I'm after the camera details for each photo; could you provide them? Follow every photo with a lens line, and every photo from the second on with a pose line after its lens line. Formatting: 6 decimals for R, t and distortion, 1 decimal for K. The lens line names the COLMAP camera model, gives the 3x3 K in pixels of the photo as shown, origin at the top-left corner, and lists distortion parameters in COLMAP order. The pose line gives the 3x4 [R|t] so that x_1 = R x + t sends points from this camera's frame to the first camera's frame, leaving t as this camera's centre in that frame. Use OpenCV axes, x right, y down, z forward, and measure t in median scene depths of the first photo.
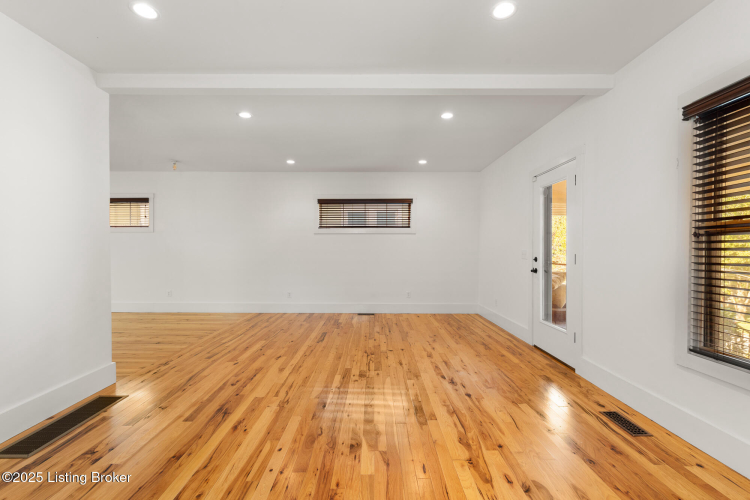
lens RADIAL K [[327.2, 0, 375.0], [0, 327.2, 250.0], [0, 0, 1]] dist [0.000307, 0.000097]
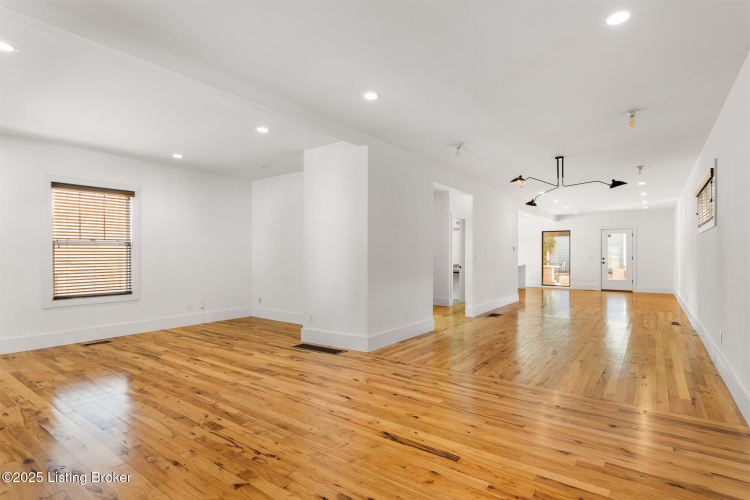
lens RADIAL K [[381.4, 0, 374.7], [0, 381.4, 255.0], [0, 0, 1]] dist [0.001041, 0.001022]
pose [[-0.589823, -0.001719, -0.807531, 0.489766], [-0.002047, 0.999998, -0.000633, -0.003065], [0.807530, 0.001280, -0.589825, 2.007208]]
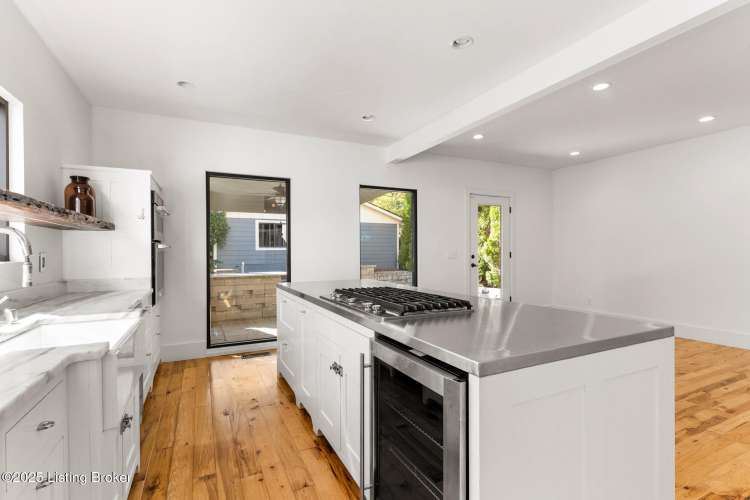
lens RADIAL K [[347.4, 0, 375.0], [0, 347.4, 250.0], [0, 0, 1]] dist [0.000339, 0.000021]
pose [[0.234003, -0.004761, -0.972224, -3.426909], [0.002775, 0.999987, -0.004229, 0.004749], [0.972232, -0.001709, 0.234013, 1.135634]]
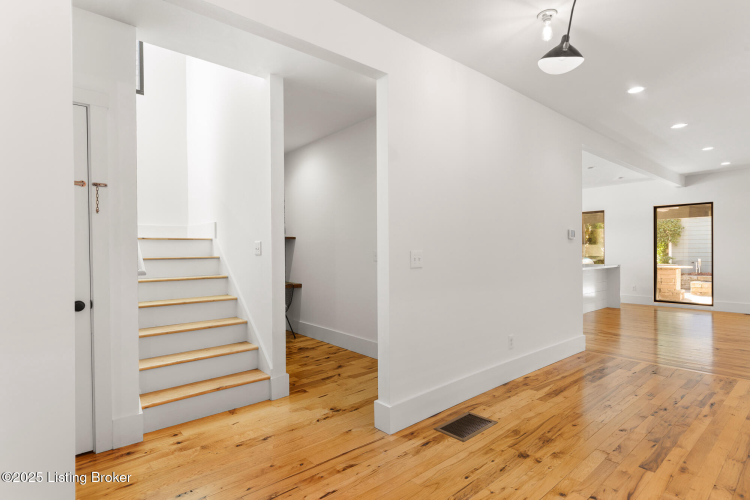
lens RADIAL K [[381.4, 0, 374.7], [0, 381.4, 255.0], [0, 0, 1]] dist [0.001041, 0.001022]
pose [[-0.765759, 0.012596, -0.643005, -1.421387], [0.010065, 0.999920, 0.007600, -0.001968], [0.643049, -0.000652, -0.765825, 1.667684]]
